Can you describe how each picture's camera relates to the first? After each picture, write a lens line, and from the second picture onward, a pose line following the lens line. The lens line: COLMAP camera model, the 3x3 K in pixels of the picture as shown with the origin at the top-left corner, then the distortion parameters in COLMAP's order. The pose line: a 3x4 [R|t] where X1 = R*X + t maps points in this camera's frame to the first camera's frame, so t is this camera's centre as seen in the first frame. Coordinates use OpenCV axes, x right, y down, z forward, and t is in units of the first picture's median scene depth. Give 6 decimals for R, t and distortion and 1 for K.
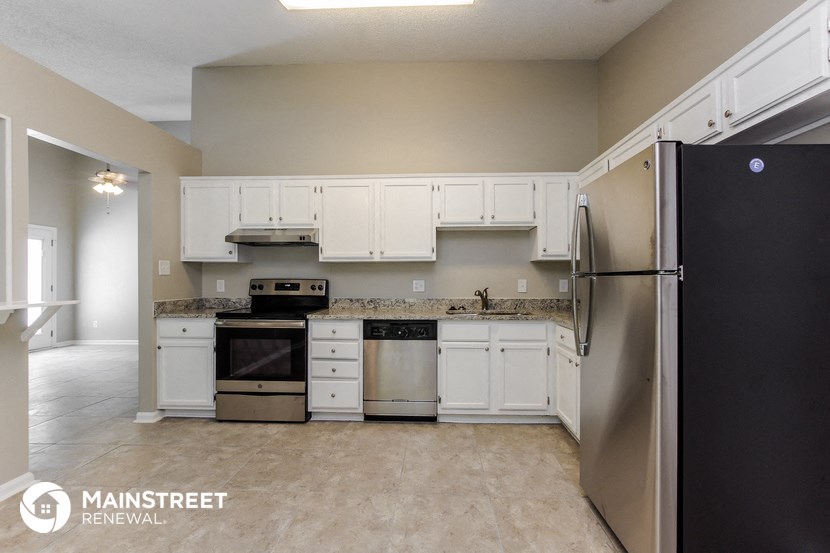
lens RADIAL K [[370.3, 0, 417.9], [0, 370.3, 277.6], [0, 0, 1]] dist [-0.020967, -0.000014]
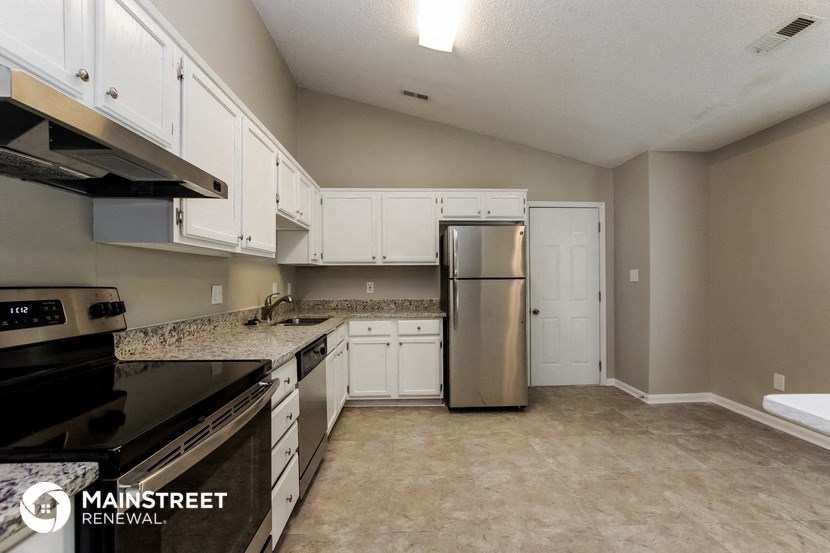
lens RADIAL K [[368.2, 0, 427.6], [0, 368.2, 278.2], [0, 0, 1]] dist [-0.003770, -0.000172]
pose [[-0.101364, 0.006148, 0.994830, -0.781146], [0.002458, 0.999979, -0.005930, -0.000762], [-0.994846, 0.001844, -0.101377, 0.844182]]
